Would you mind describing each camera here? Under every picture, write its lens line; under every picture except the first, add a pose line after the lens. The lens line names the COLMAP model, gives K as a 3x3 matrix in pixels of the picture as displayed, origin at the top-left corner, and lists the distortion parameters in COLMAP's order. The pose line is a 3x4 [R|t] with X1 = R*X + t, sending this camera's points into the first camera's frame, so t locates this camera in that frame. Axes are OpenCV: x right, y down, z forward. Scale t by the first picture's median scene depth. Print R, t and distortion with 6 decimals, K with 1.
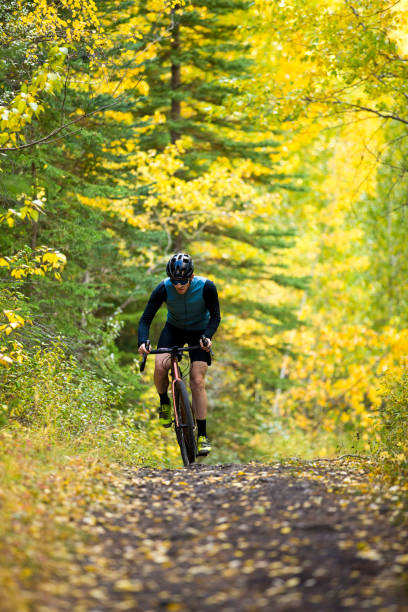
lens RADIAL K [[4088.2, 0, 204.0], [0, 4088.2, 306.0], [0, 0, 1]] dist [2.719561, 36.439597]
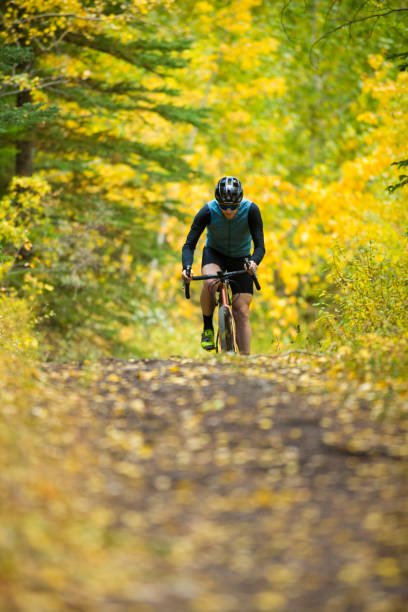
lens RADIAL K [[4117.6, 0, 204.0], [0, 4117.6, 306.0], [0, 0, 1]] dist [1.143573, -8.169730]
pose [[0.999674, 0.025439, -0.002342, 0.027622], [-0.025362, 0.999276, 0.028372, 0.007062], [0.003062, -0.028303, 0.999595, 0.277530]]
